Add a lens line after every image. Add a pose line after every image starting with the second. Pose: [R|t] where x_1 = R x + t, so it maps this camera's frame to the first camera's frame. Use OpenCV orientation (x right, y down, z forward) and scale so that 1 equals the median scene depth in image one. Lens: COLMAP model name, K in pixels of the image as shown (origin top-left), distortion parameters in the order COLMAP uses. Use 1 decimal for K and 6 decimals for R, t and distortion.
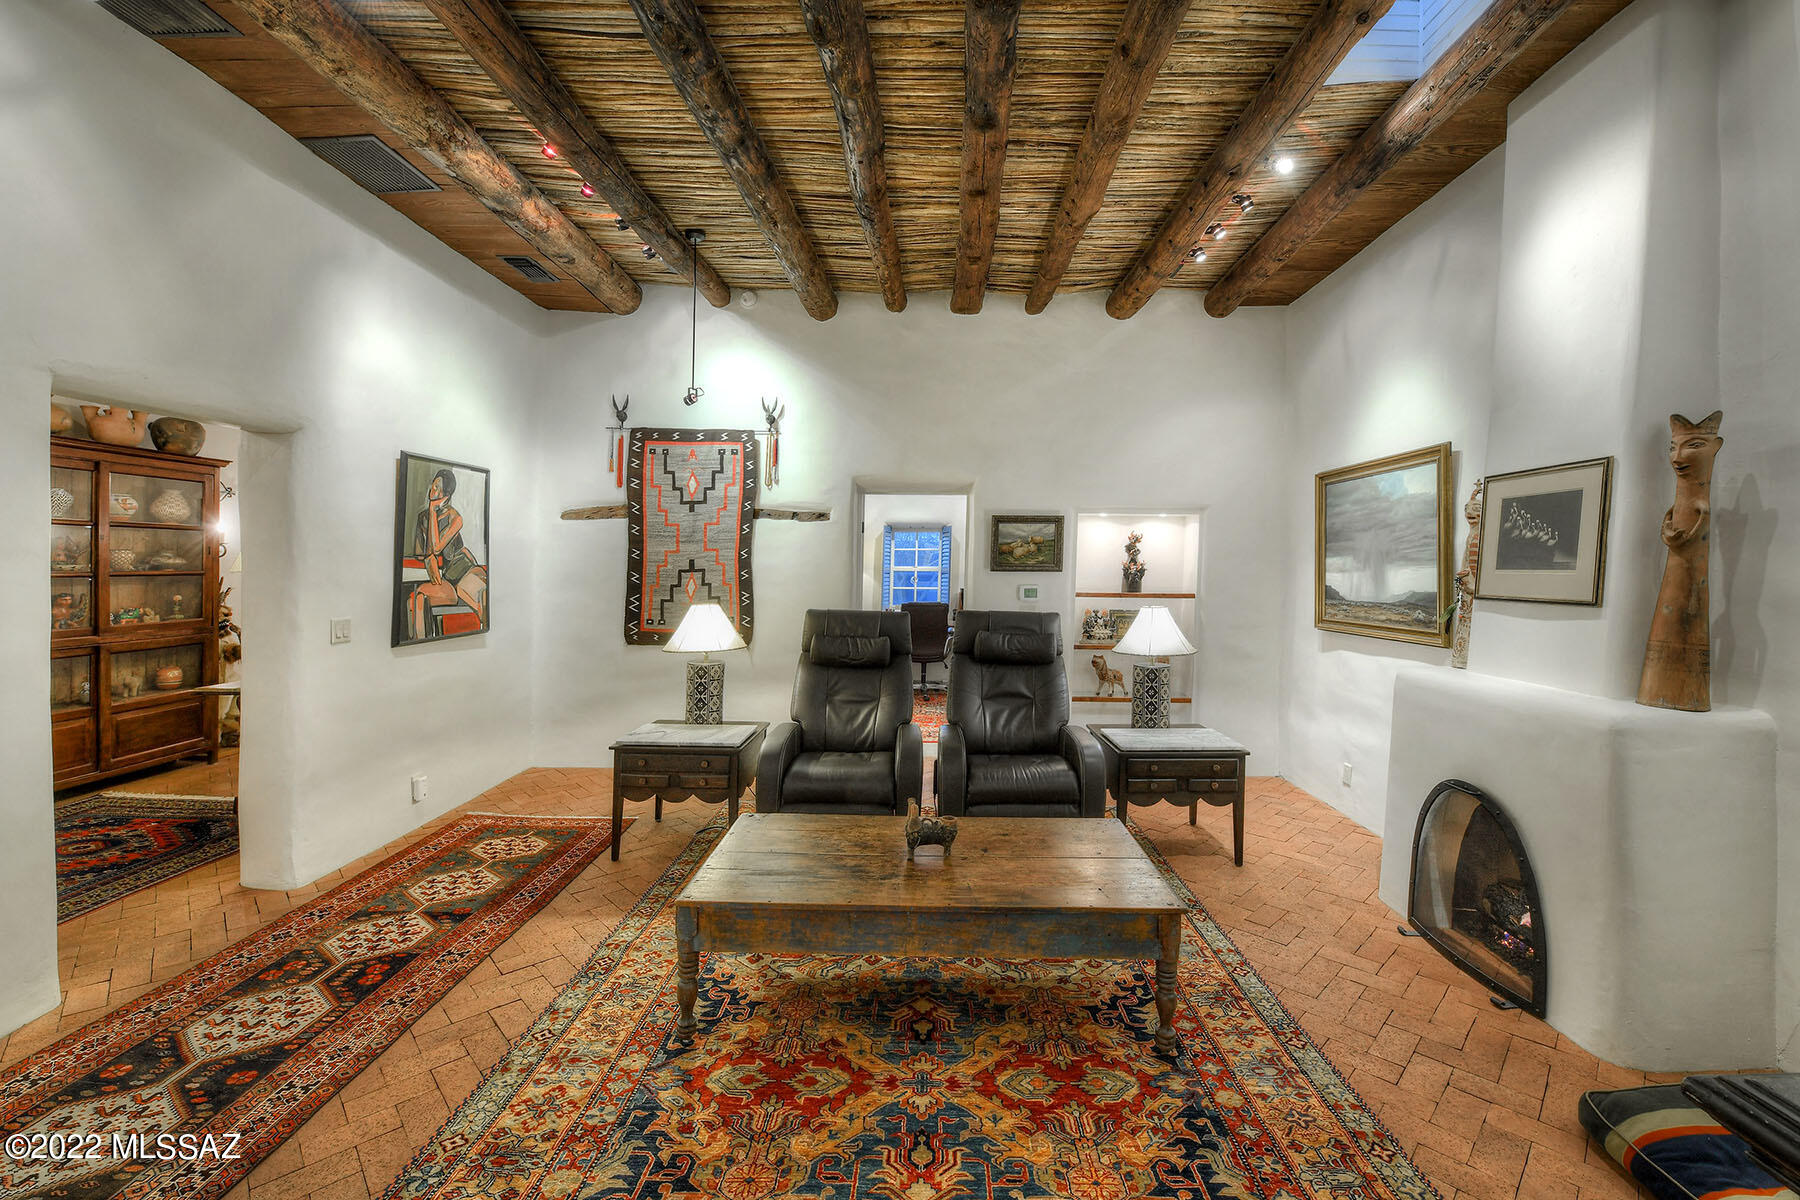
lens RADIAL K [[738.9, 0, 909.1], [0, 738.9, 582.7], [0, 0, 1]] dist [-0.015648, -0.001816]
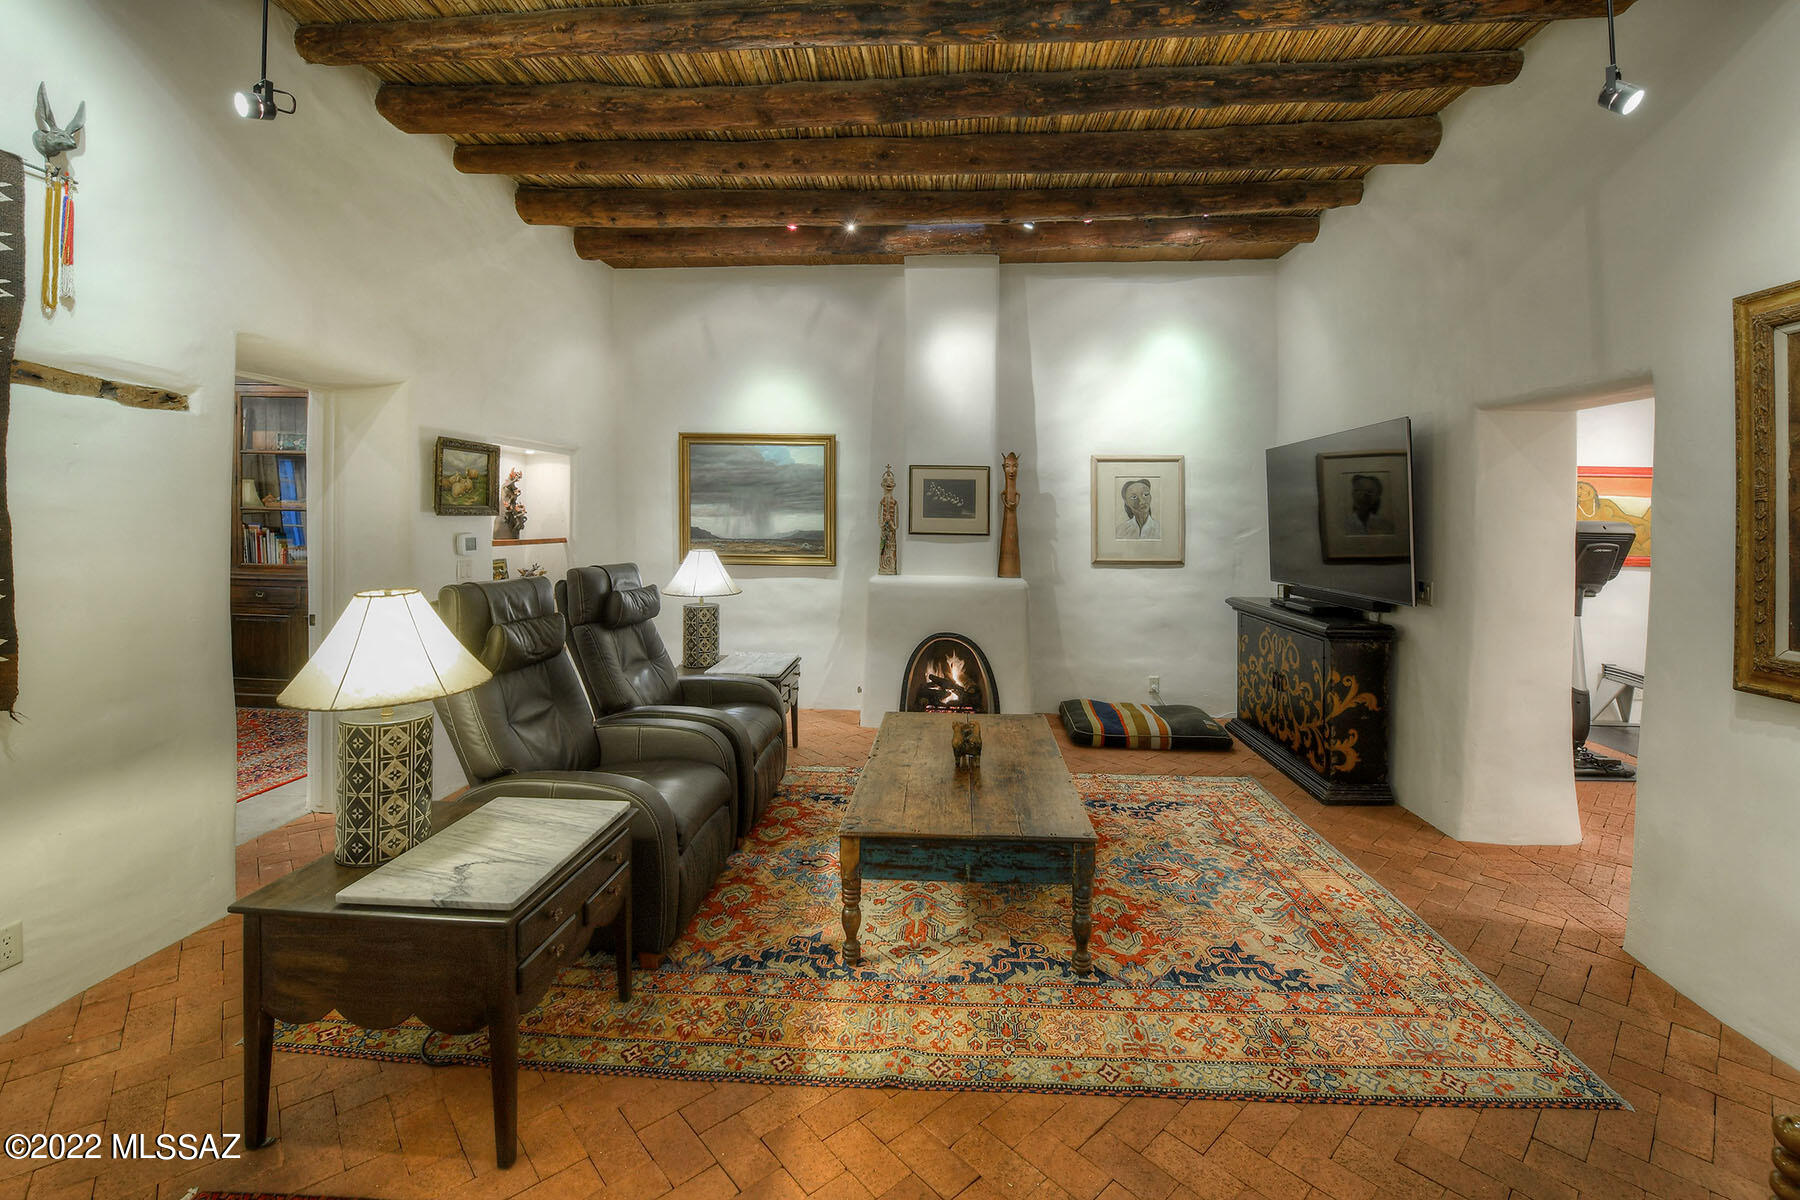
lens RADIAL K [[738.9, 0, 933.4], [0, 738.9, 531.5], [0, 0, 1]] dist [-0.015648, -0.001816]
pose [[0.033045, -0.024372, 0.999157, -1.078311], [0.003585, 0.999699, 0.024266, -0.028679], [-0.999447, 0.002780, 0.033122, 0.941512]]
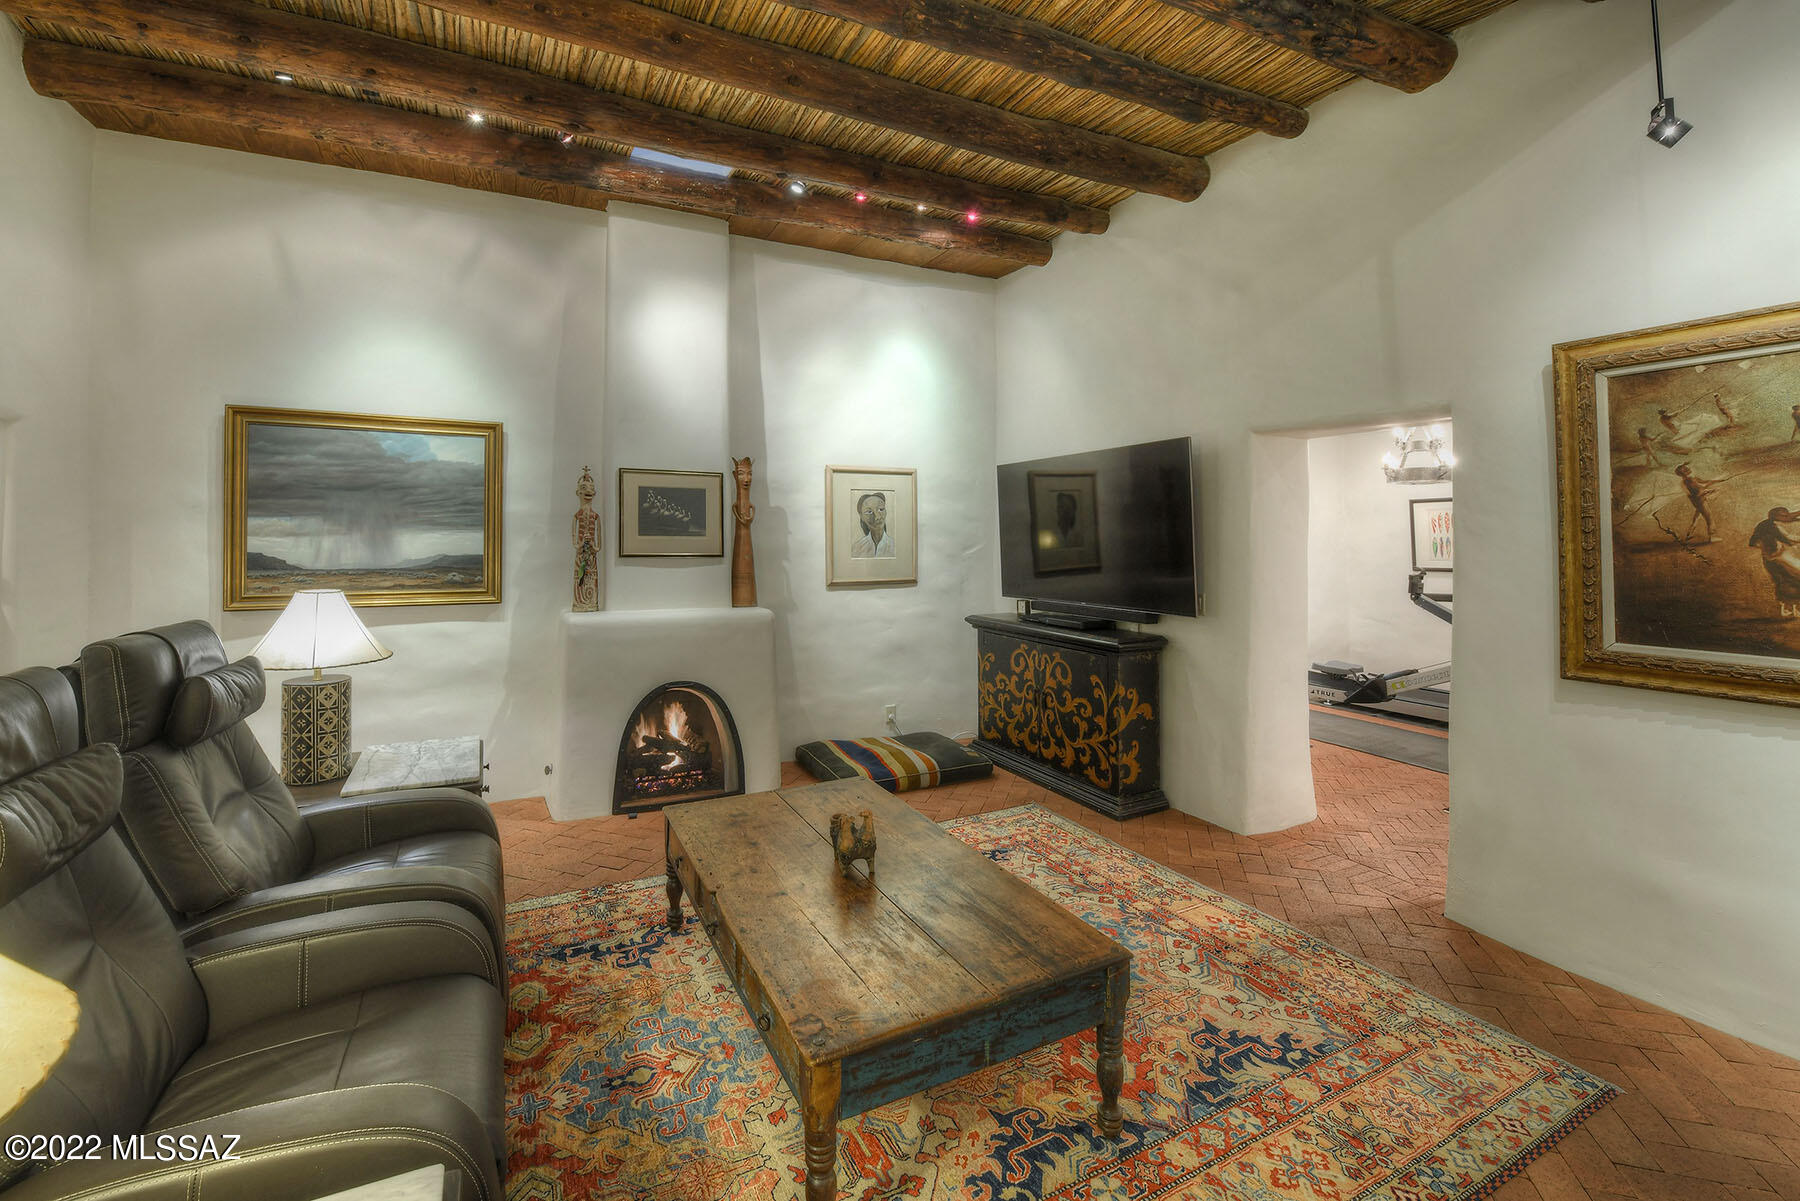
lens RADIAL K [[738.9, 0, 885.9], [0, 738.9, 526.9], [0, 0, 1]] dist [-0.015648, -0.001816]
pose [[-0.453887, 0.004253, 0.891049, -0.722865], [0.006341, 0.999979, -0.001543, -0.030567], [-0.891037, 0.004949, -0.453904, 1.260469]]
